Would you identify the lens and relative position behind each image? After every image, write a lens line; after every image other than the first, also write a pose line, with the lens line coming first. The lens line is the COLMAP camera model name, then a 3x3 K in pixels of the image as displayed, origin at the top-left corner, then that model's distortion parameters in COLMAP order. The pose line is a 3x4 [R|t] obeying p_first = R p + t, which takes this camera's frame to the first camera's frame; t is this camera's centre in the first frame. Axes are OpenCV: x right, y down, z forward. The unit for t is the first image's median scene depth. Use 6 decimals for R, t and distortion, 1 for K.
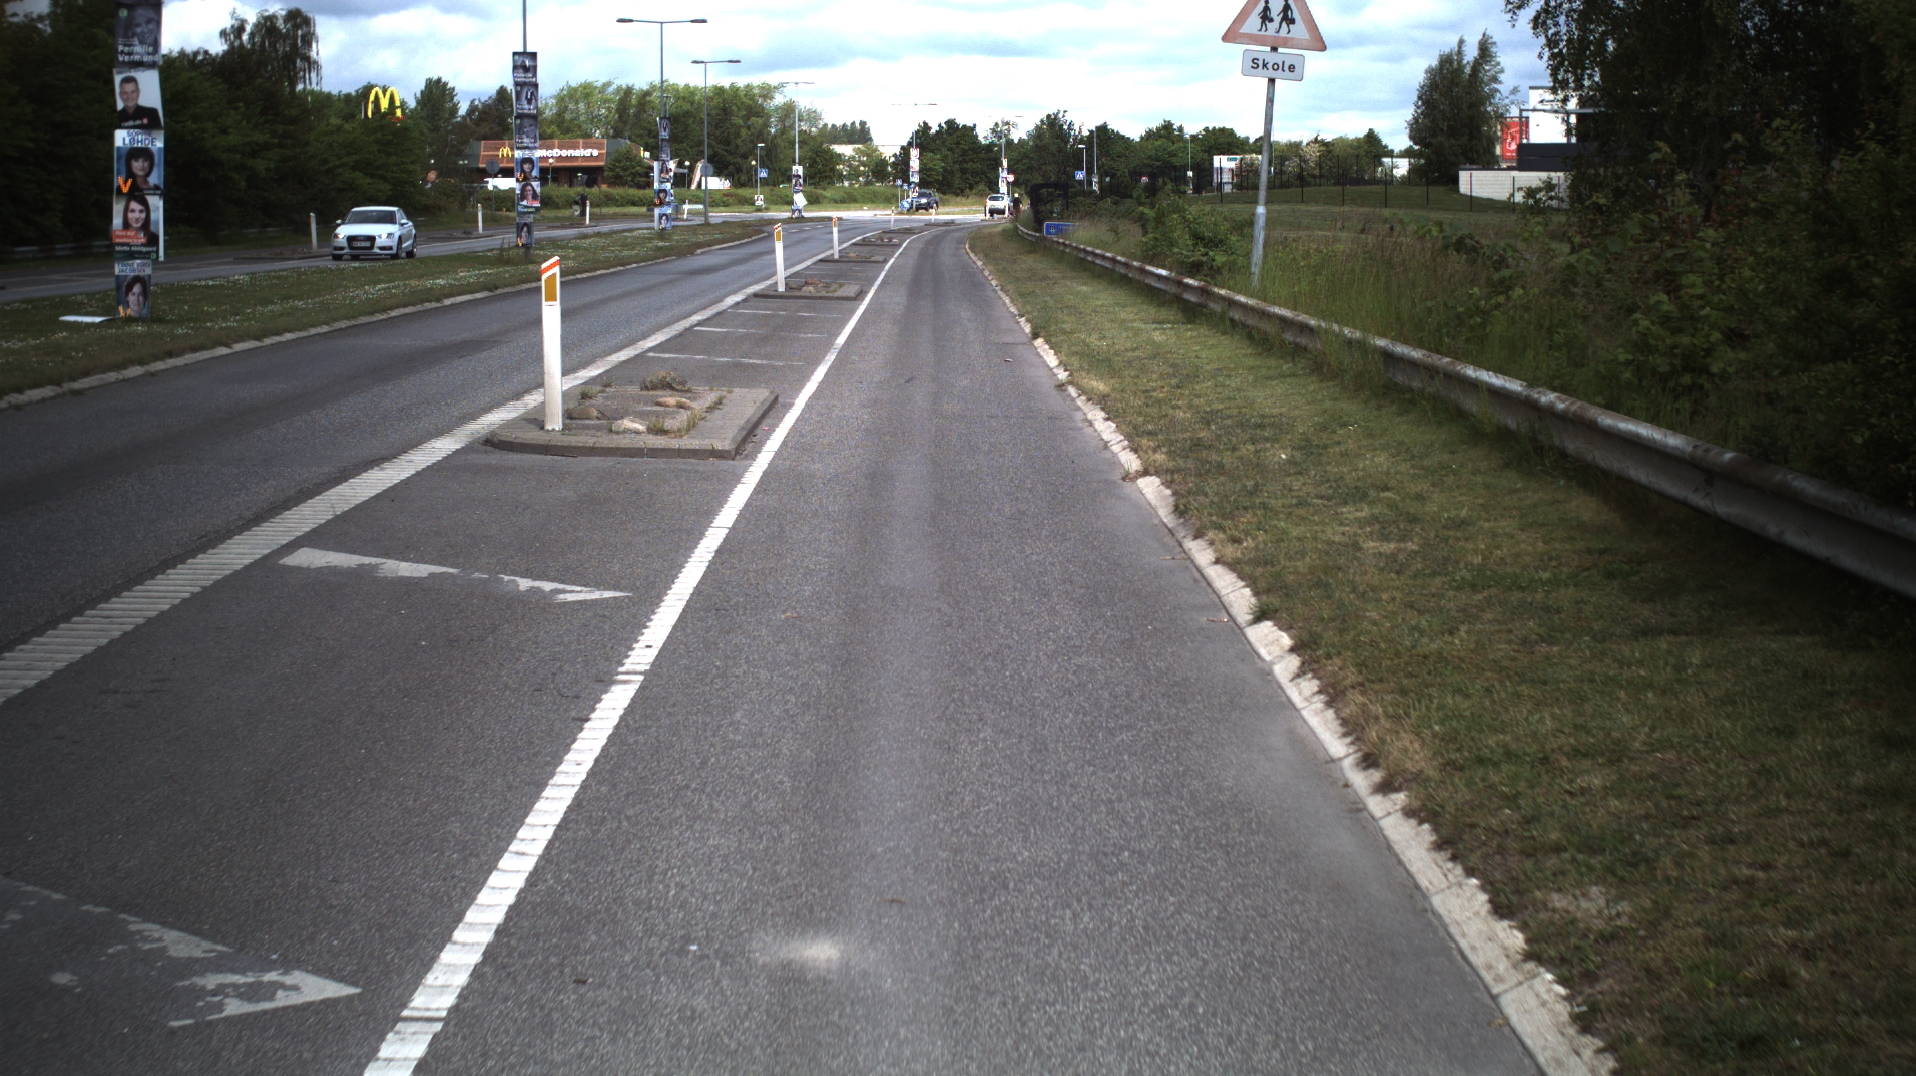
lens RADIAL K [[4238.4, 0, 952.8], [0, 4238.4, 542.5], [0, 0, 1]] dist [-0.366083, 0.300725]
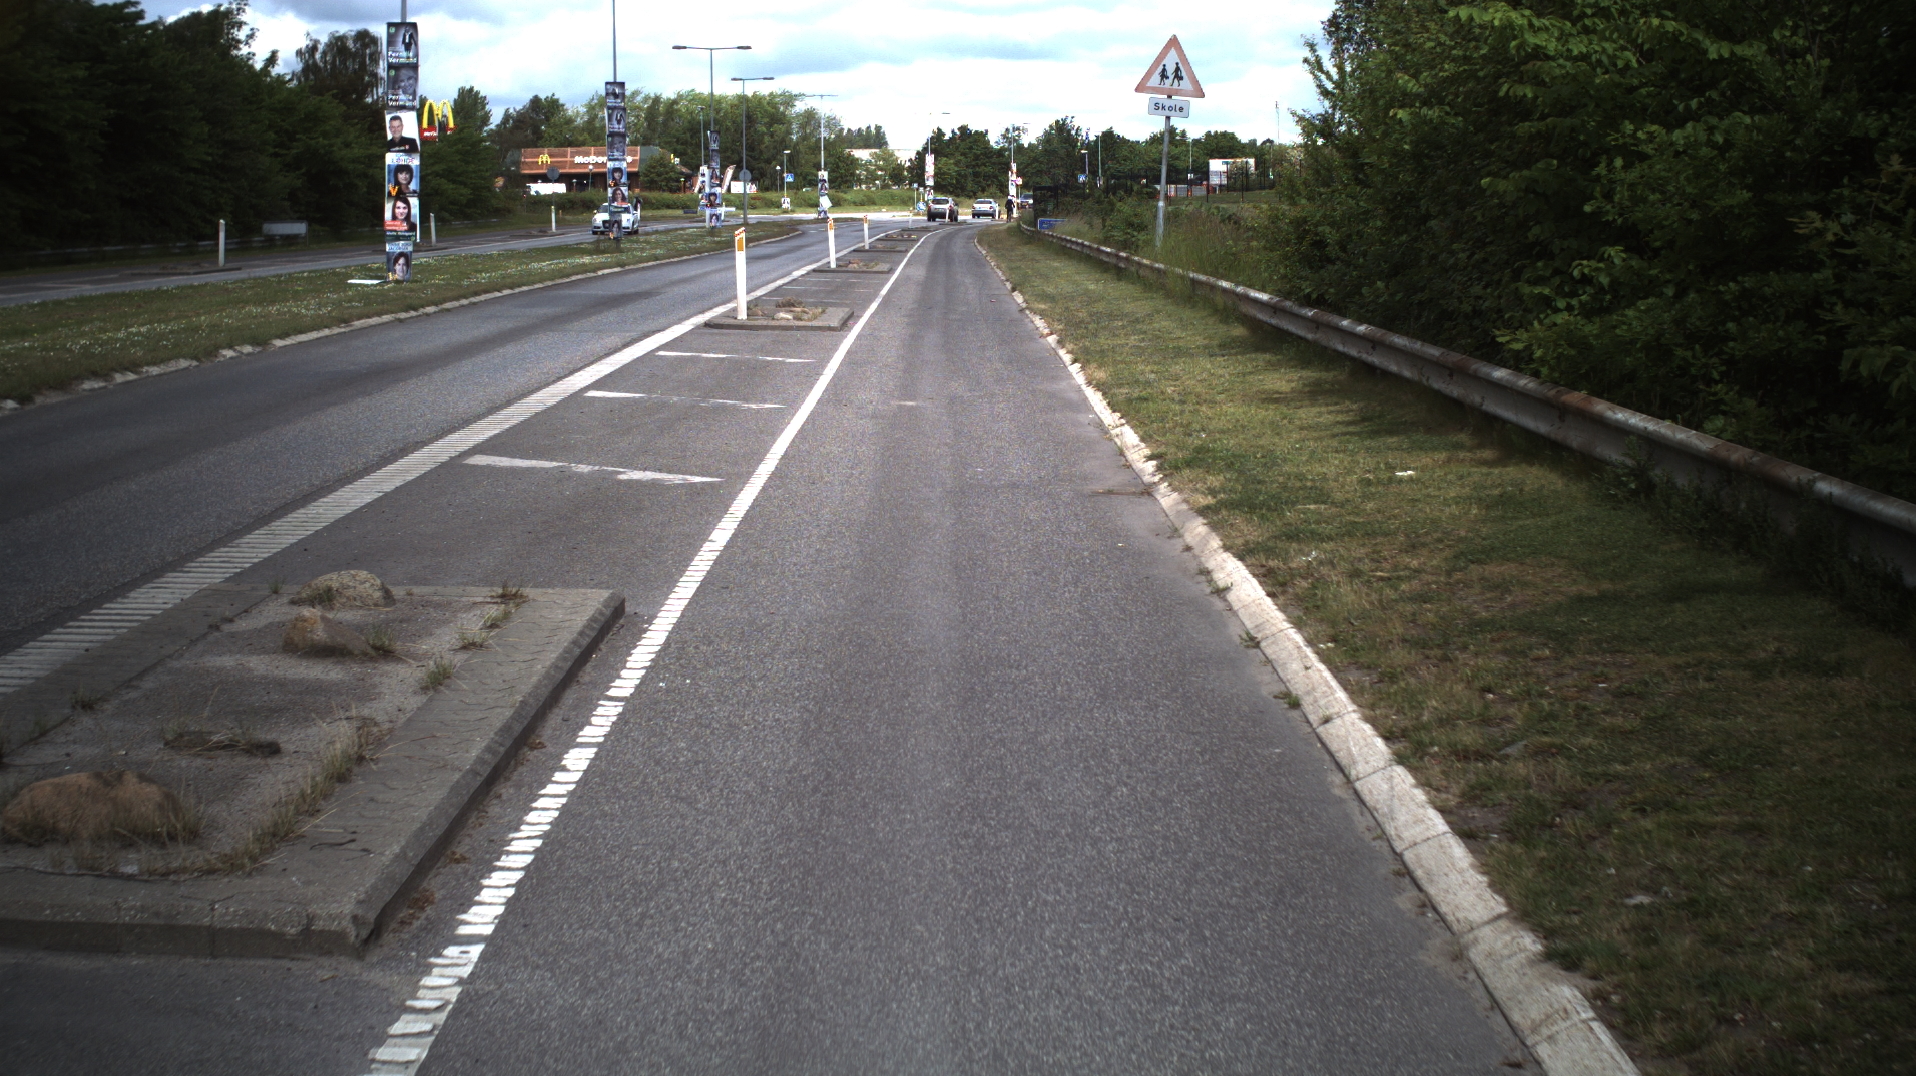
lens RADIAL K [[4236.9, 0, 957.8], [0, 4236.9, 539.2], [0, 0, 1]] dist [-0.336103, 0.052820]
pose [[0.999983, -0.005126, -0.002698, 0.001868], [0.005122, 0.999986, -0.001450, 0.022133], [0.002706, 0.001436, 0.999995, -0.262540]]
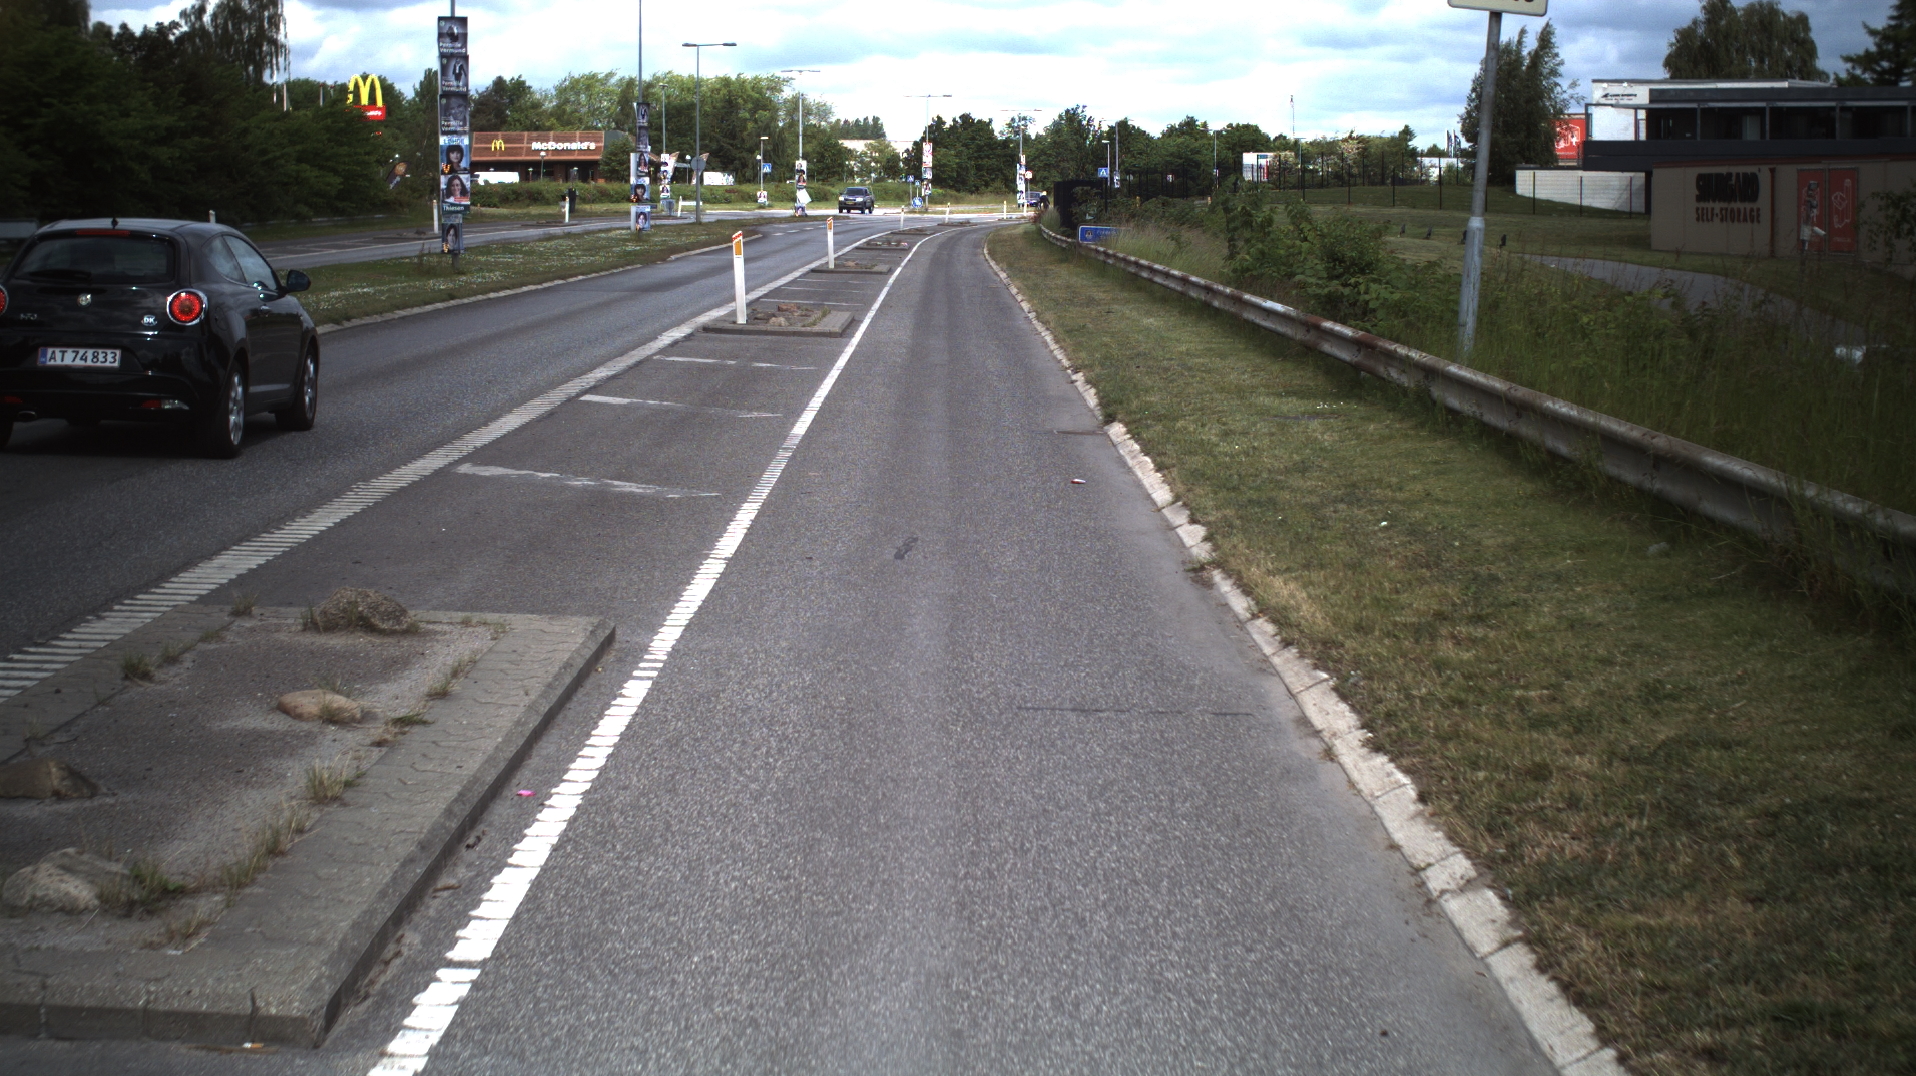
lens RADIAL K [[4239.4, 0, 960.1], [0, 4239.4, 534.7], [0, 0, 1]] dist [-0.388151, 0.509810]
pose [[0.999980, 0.006252, -0.000951, -0.001162], [-0.006253, 0.999980, -0.001179, -0.016417], [0.000943, 0.001185, 0.999999, 0.197112]]
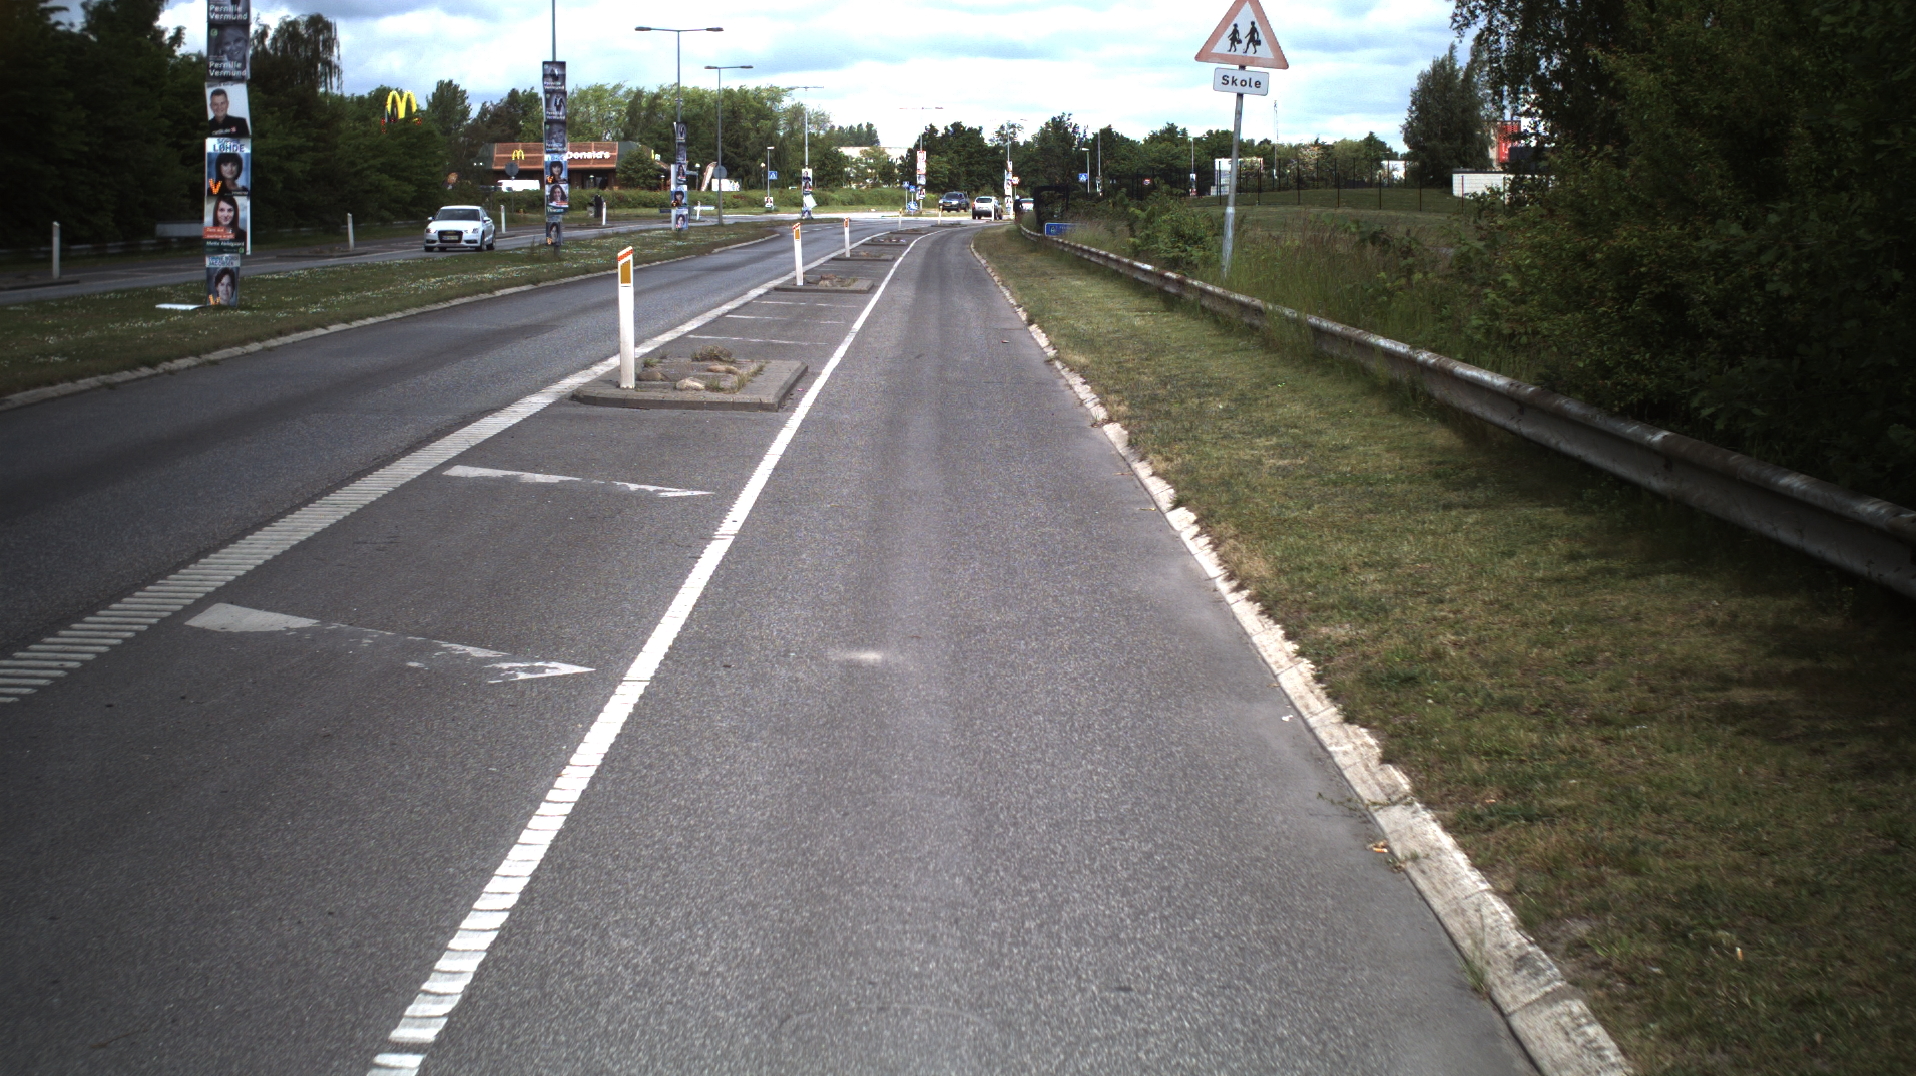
lens RADIAL K [[4238.4, 0, 952.8], [0, 4238.4, 542.5], [0, 0, 1]] dist [-0.366083, 0.300725]
pose [[0.999999, 0.000854, -0.001454, 0.000331], [-0.000854, 1.000000, -0.000485, 0.005449], [0.001454, 0.000487, 0.999999, -0.065686]]
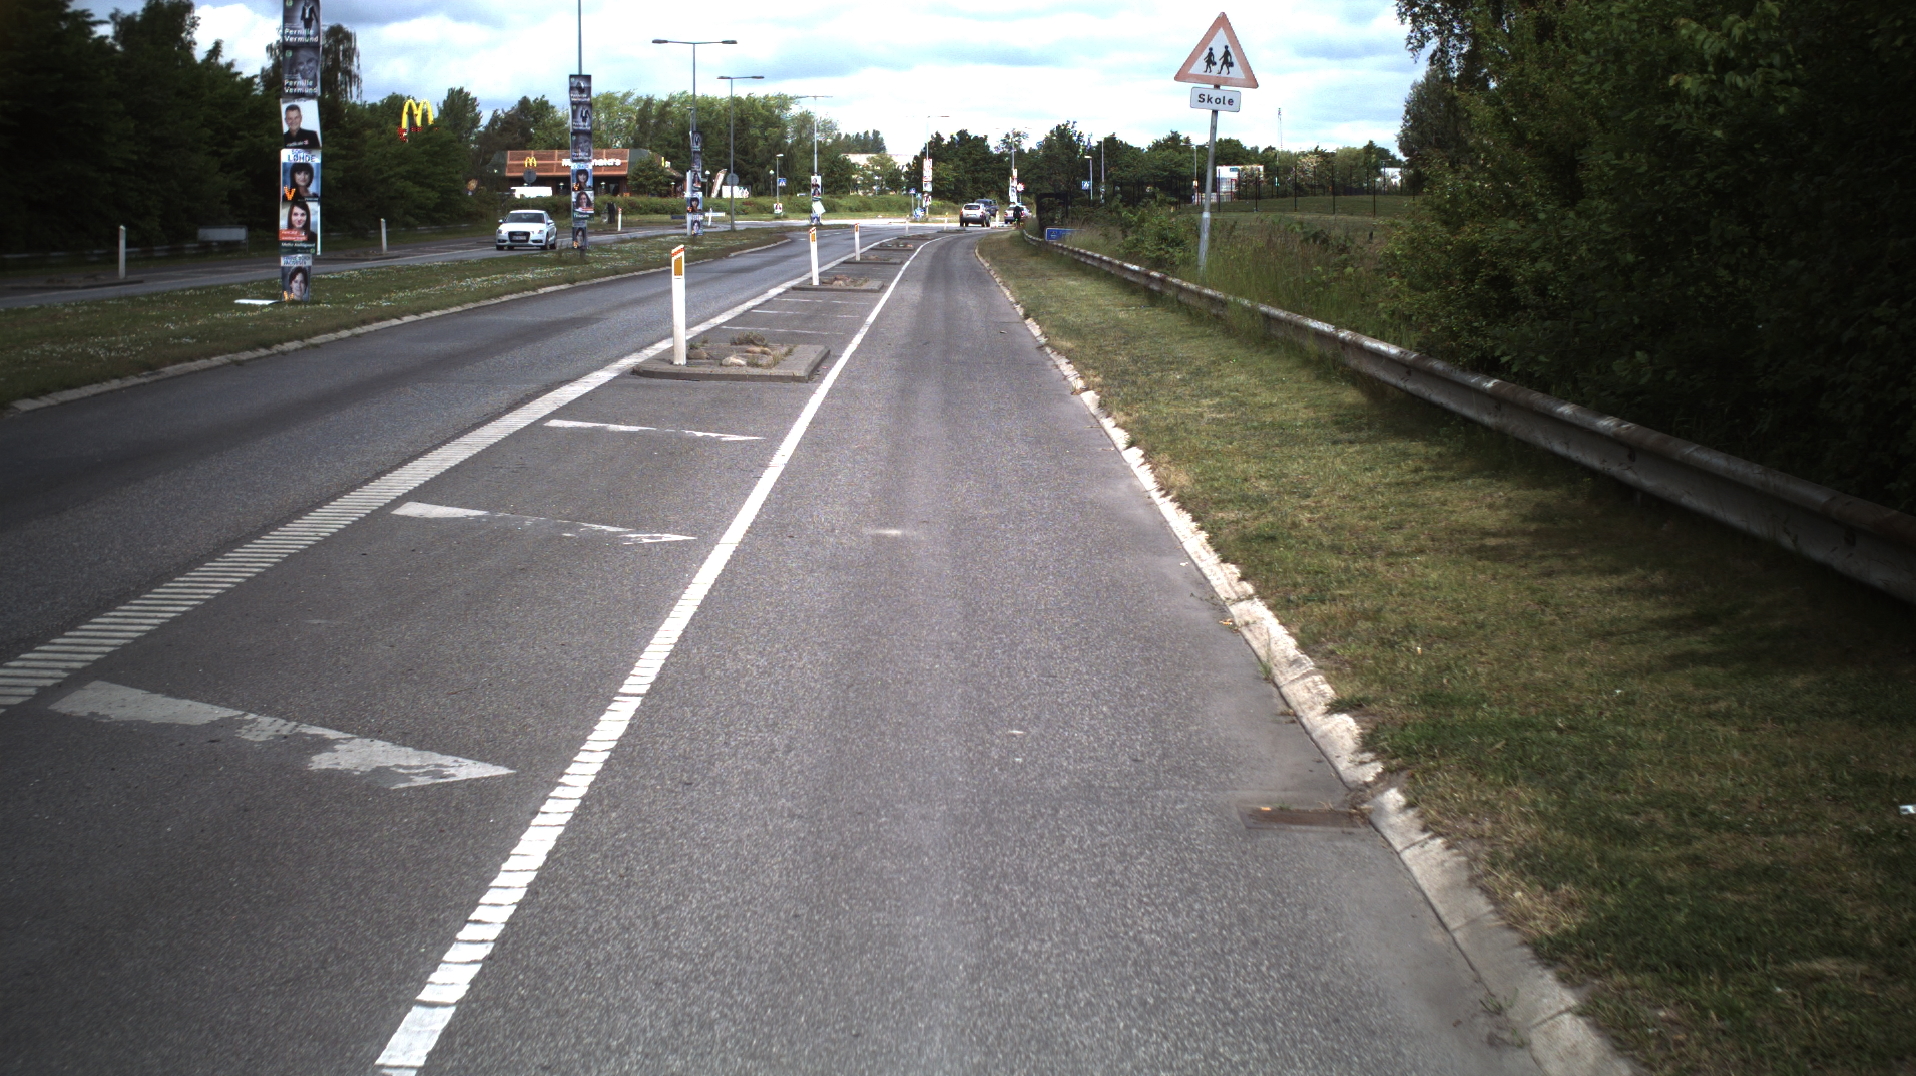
lens RADIAL K [[4239.3, 0, 958.3], [0, 4239.3, 537.0], [0, 0, 1]] dist [-0.381616, 0.474070]
pose [[0.999998, 0.001357, -0.001569, 0.000782], [-0.001362, 0.999993, -0.003412, 0.010952], [0.001564, 0.003414, 0.999993, -0.131472]]
